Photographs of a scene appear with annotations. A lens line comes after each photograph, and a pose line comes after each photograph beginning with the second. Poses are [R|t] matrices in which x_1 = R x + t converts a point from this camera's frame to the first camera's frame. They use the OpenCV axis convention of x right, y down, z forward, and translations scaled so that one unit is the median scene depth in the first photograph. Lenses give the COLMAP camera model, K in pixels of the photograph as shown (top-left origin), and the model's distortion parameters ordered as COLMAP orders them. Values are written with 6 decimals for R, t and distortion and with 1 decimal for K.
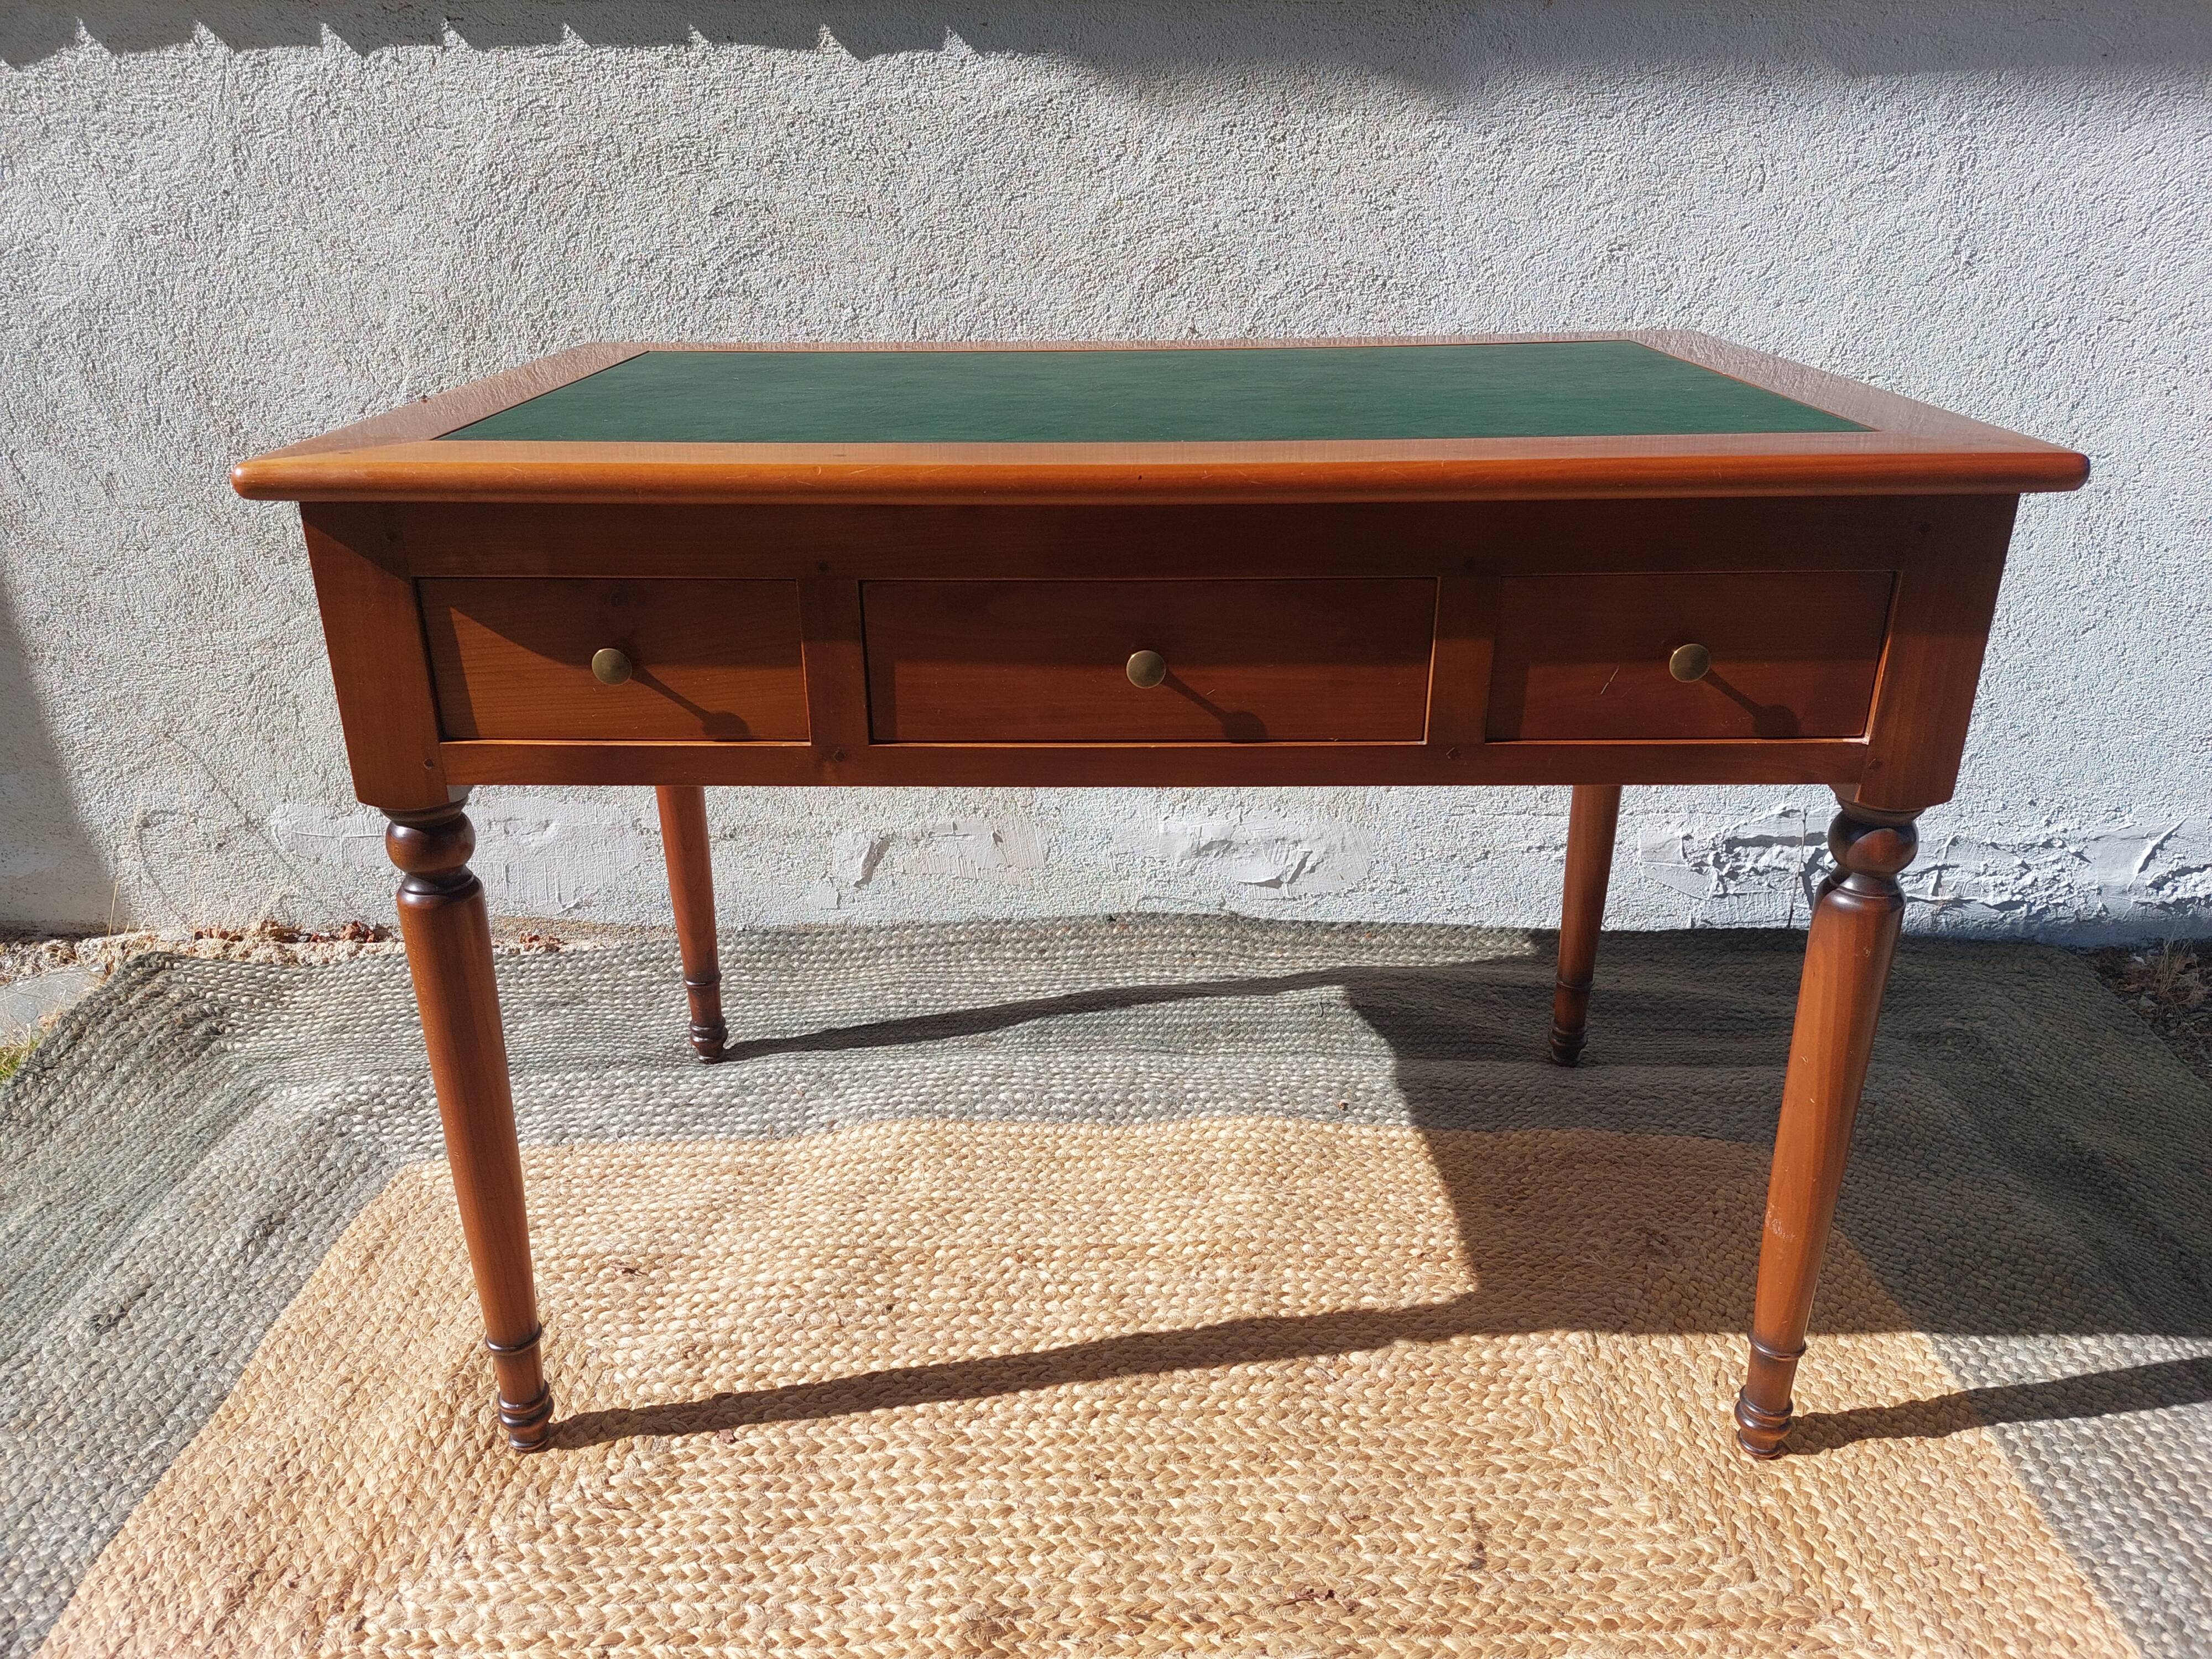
lens RADIAL K [[1584.2, 0, 1076.9], [0, 1584.2, 844.2], [0, 0, 1]] dist [0.064364, -0.066539]
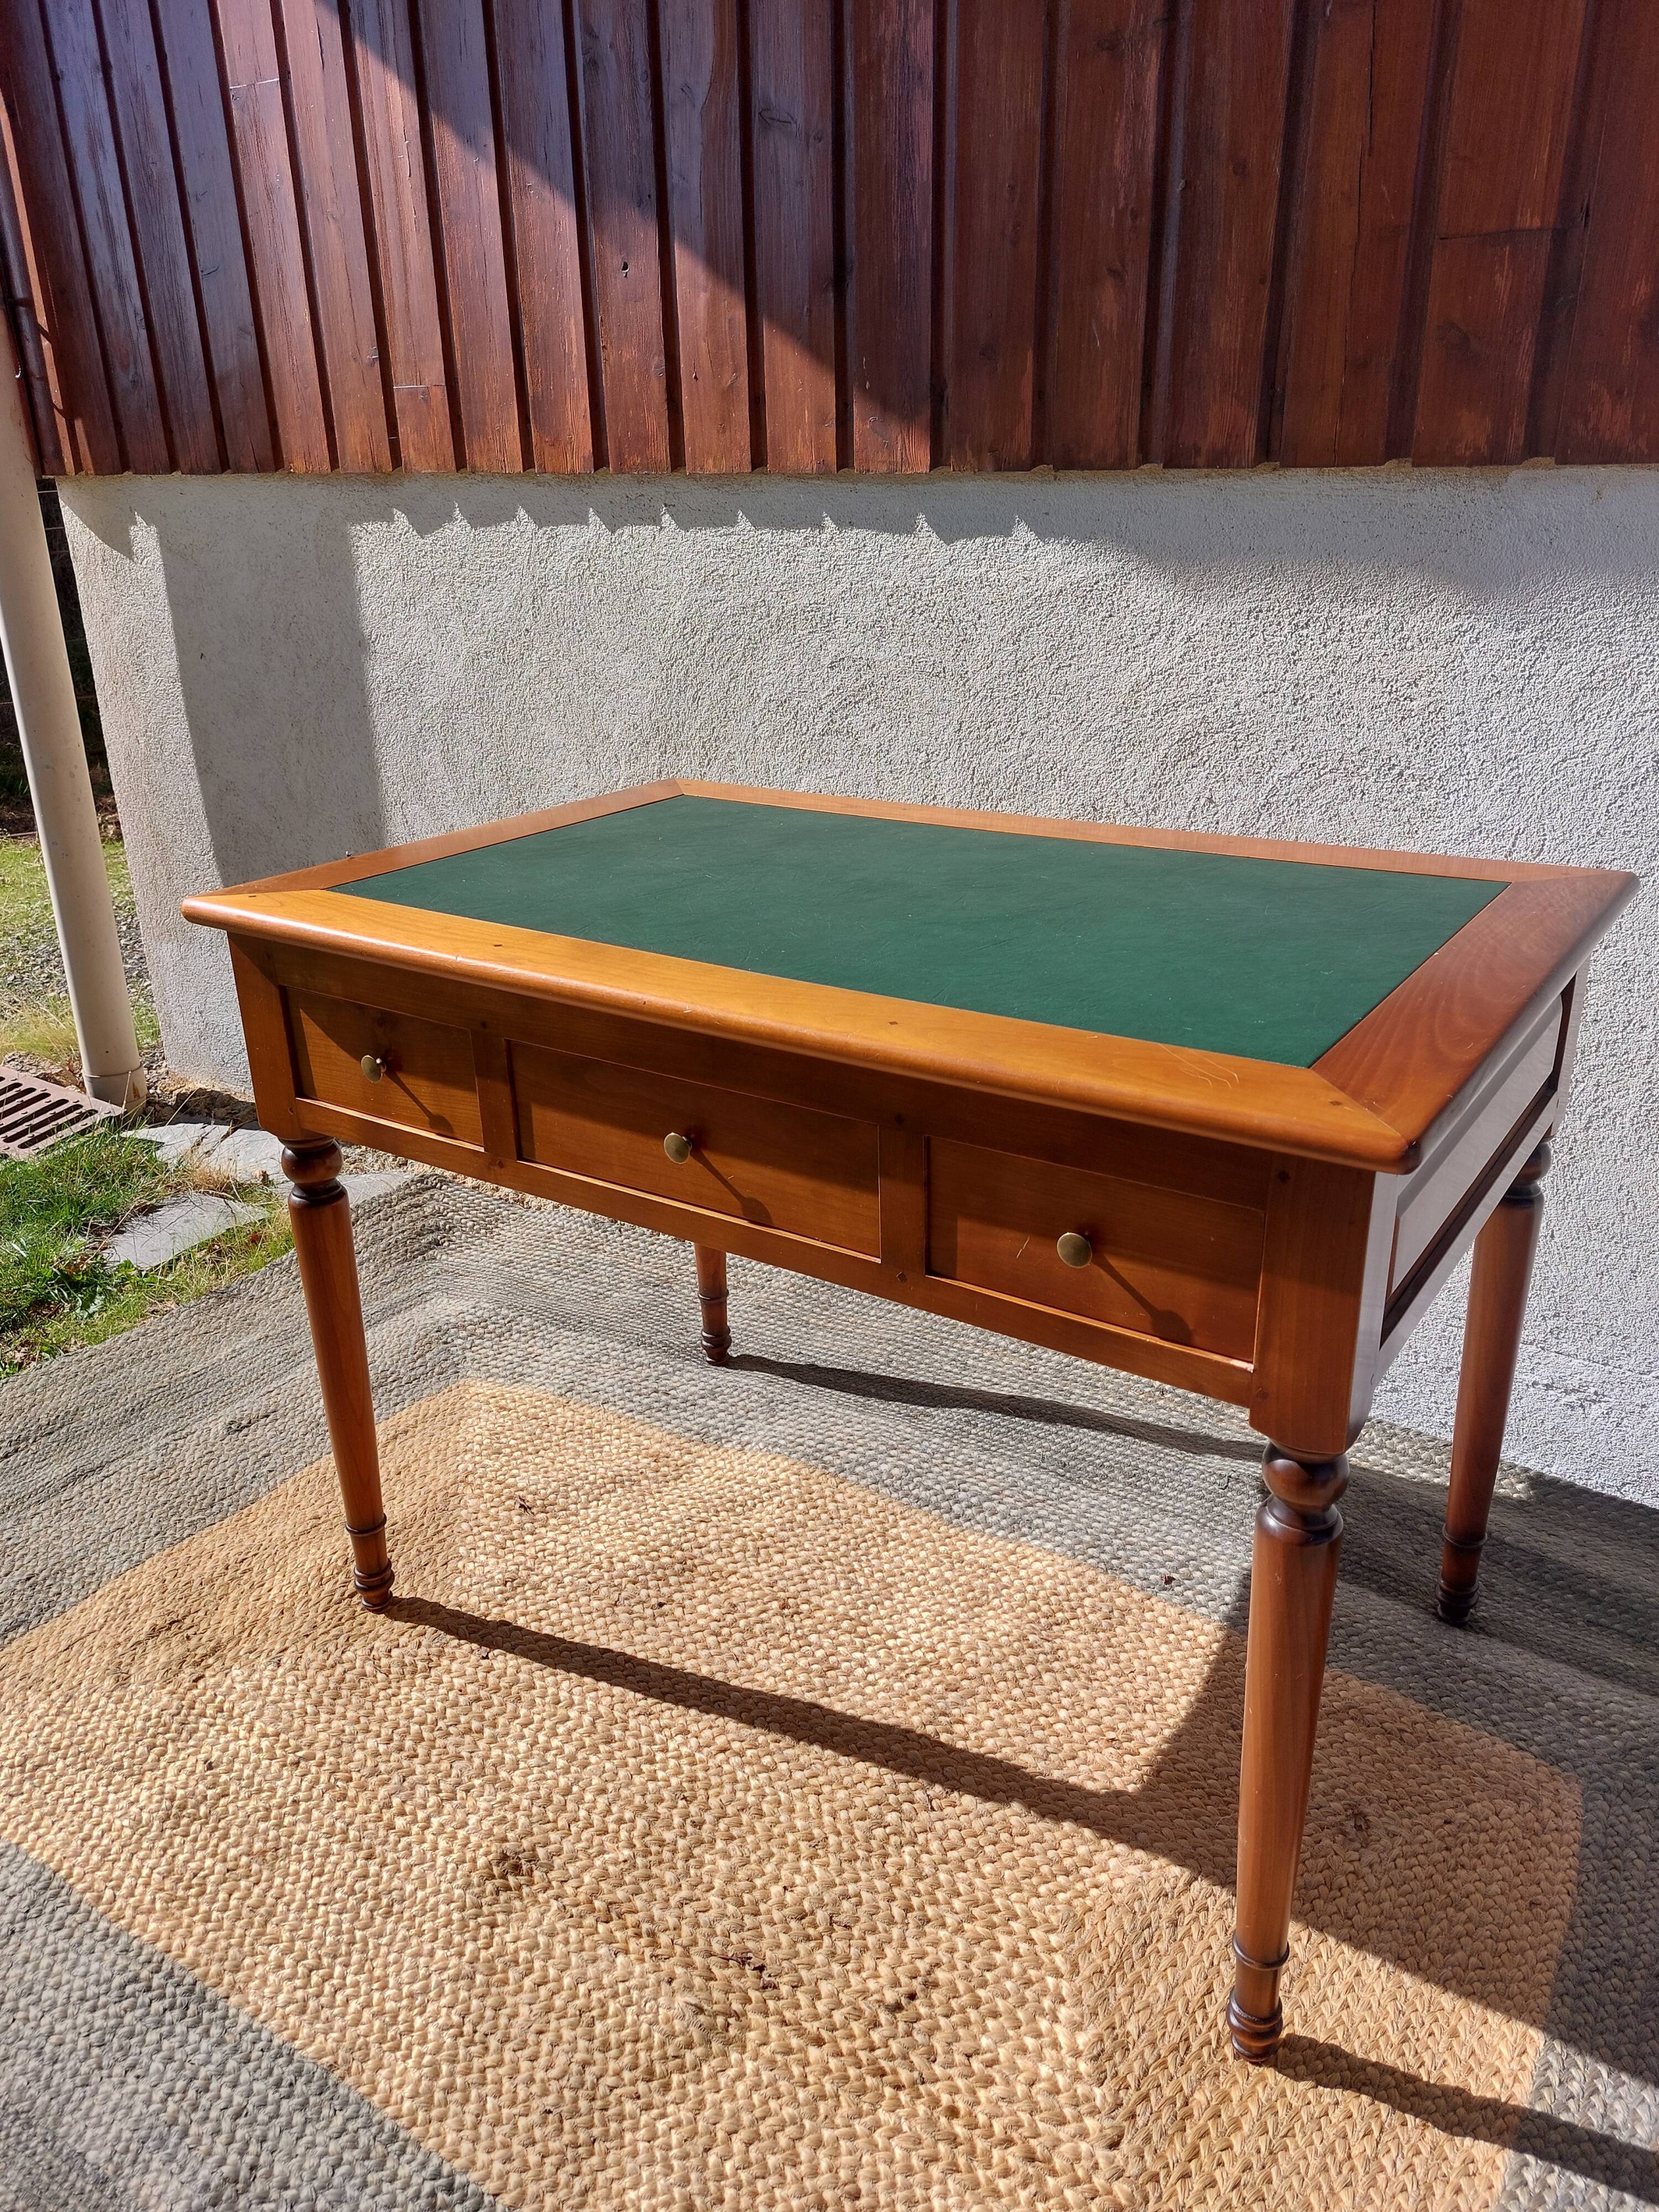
lens RADIAL K [[1588.8, 0, 829.2], [0, 1588.8, 1137.2], [0, 0, 1]] dist [0.067460, -0.071665]
pose [[0.844387, 0.200636, -0.496745, 0.510612], [-0.199422, 0.978303, 0.056152, -0.145591], [0.497233, 0.051648, 0.866078, 0.000769]]
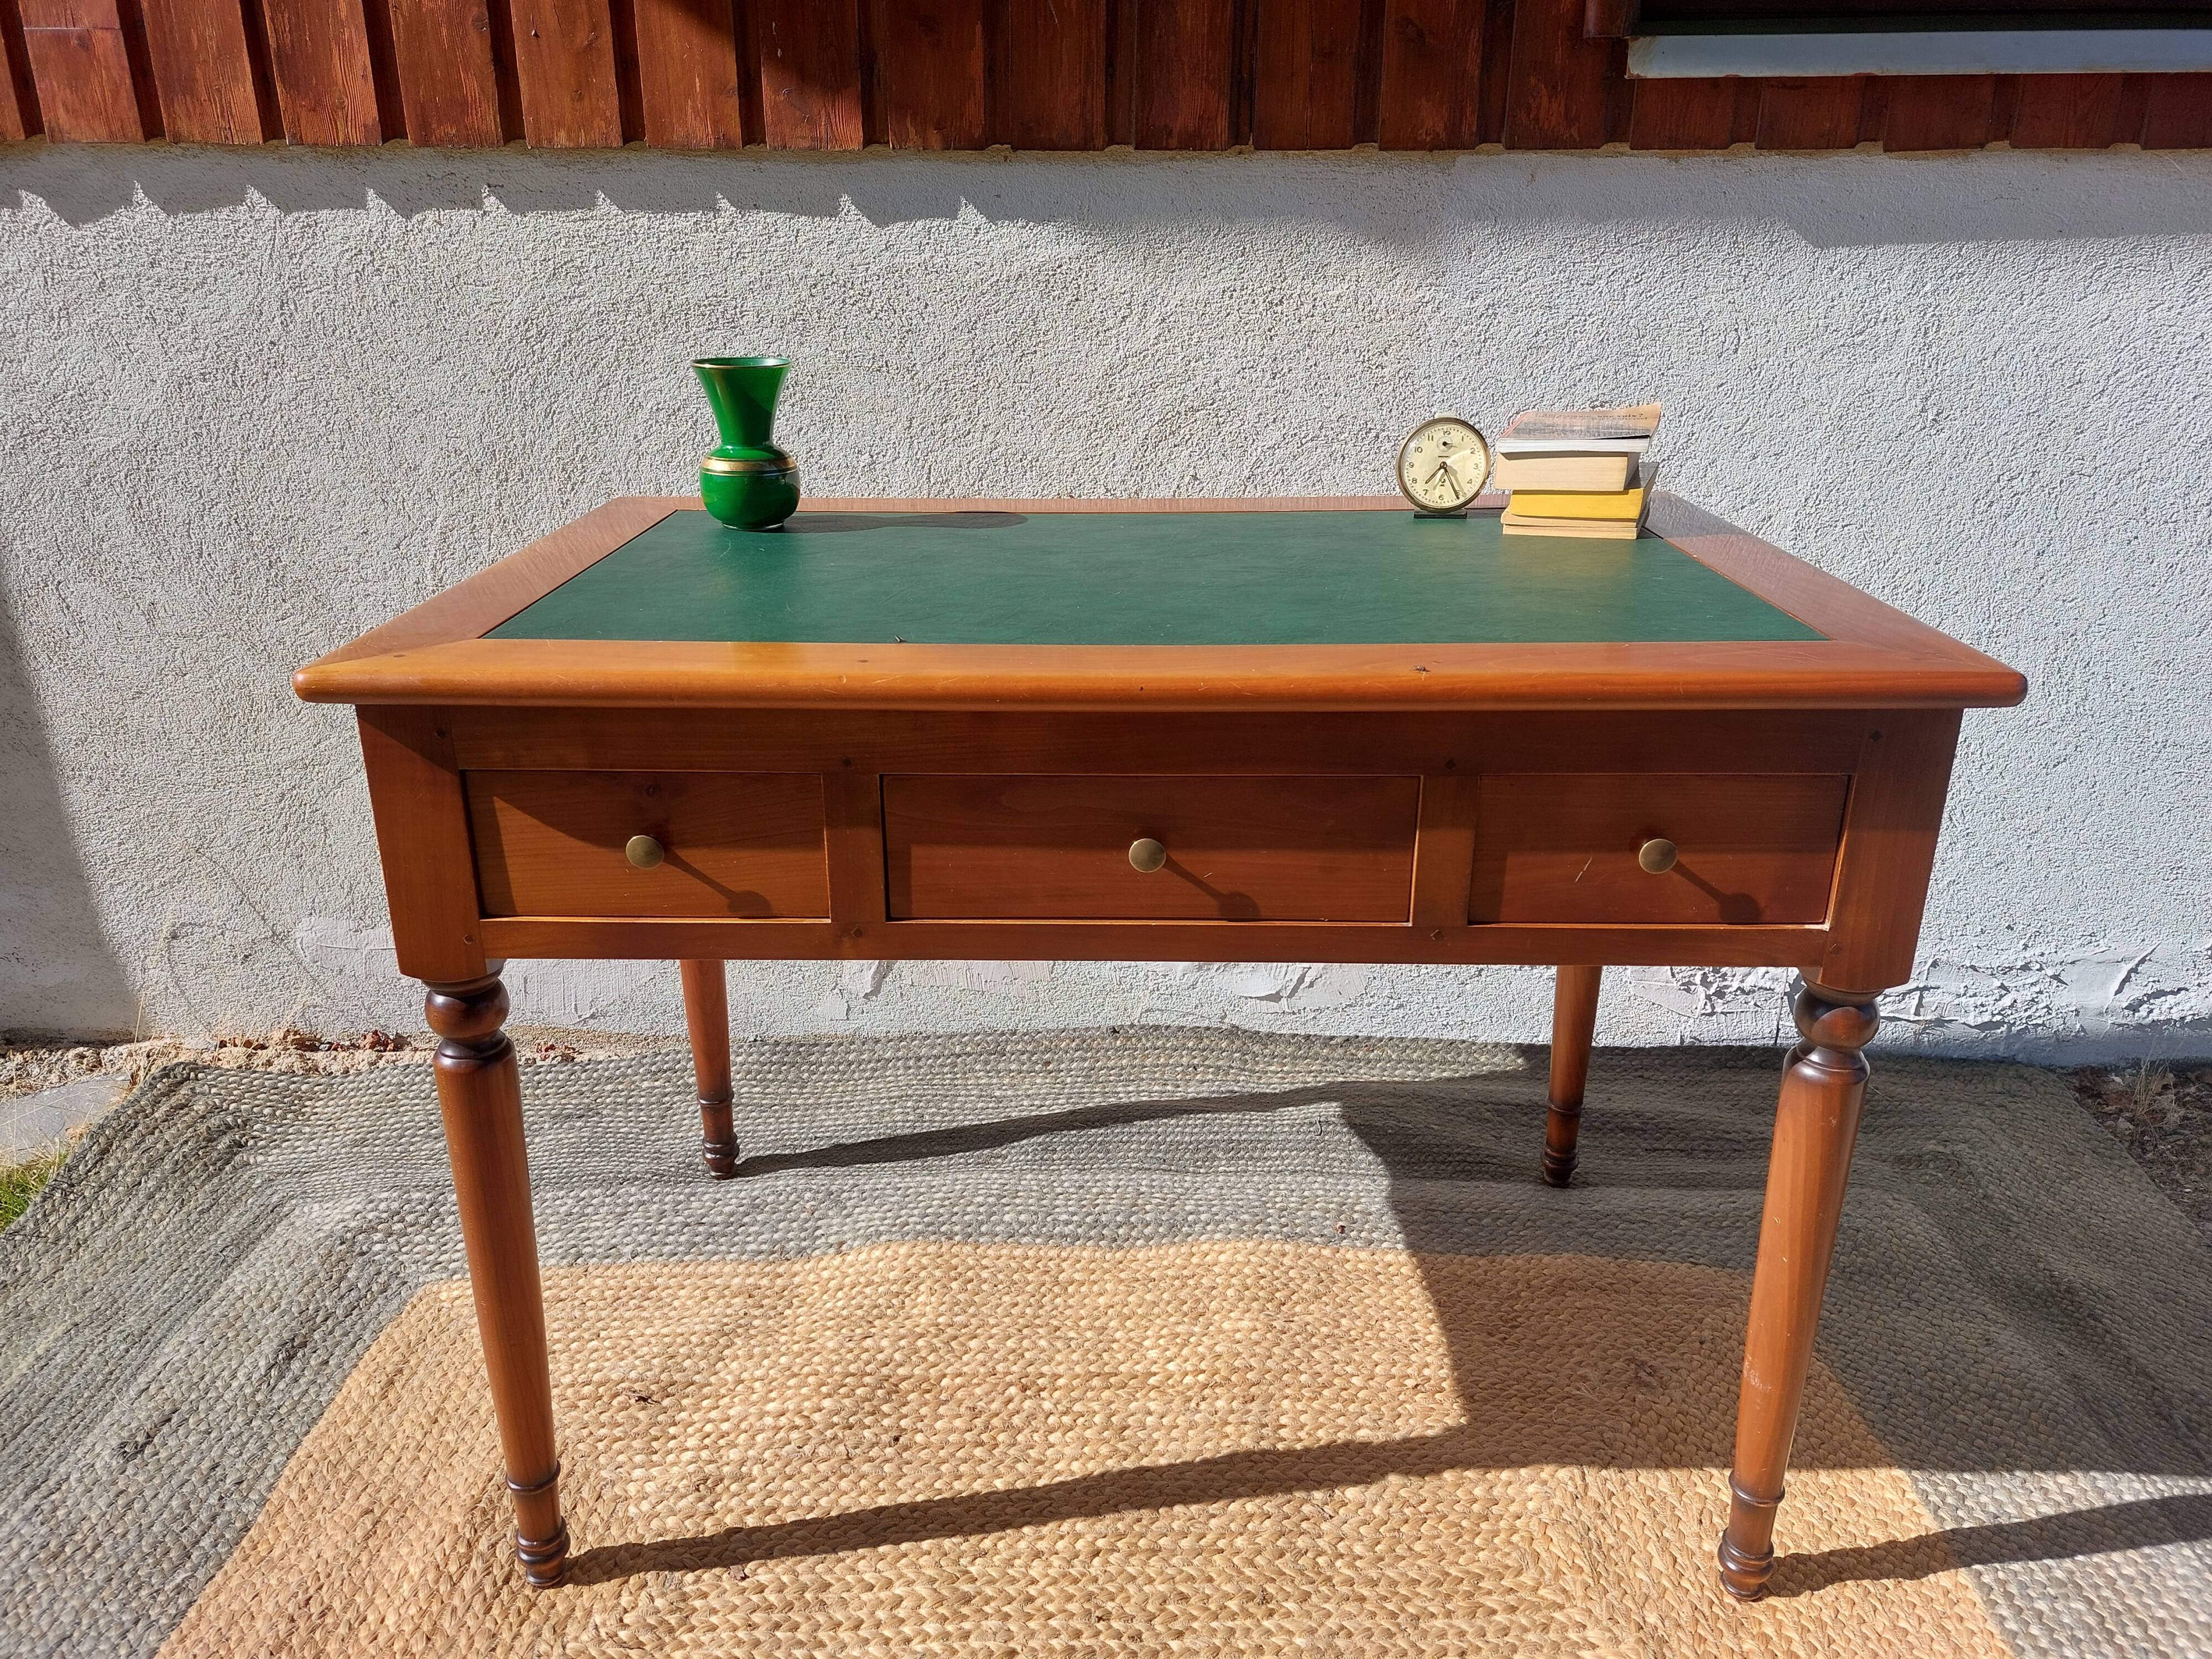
lens RADIAL K [[1588.6, 0, 1083.1], [0, 1588.6, 832.1], [0, 0, 1]] dist [0.056509, -0.054430]
pose [[0.999988, 0.004736, 0.001104, -0.000635], [-0.004688, 0.999188, -0.040012, -0.057495], [-0.001293, 0.040006, 0.999199, -0.043213]]
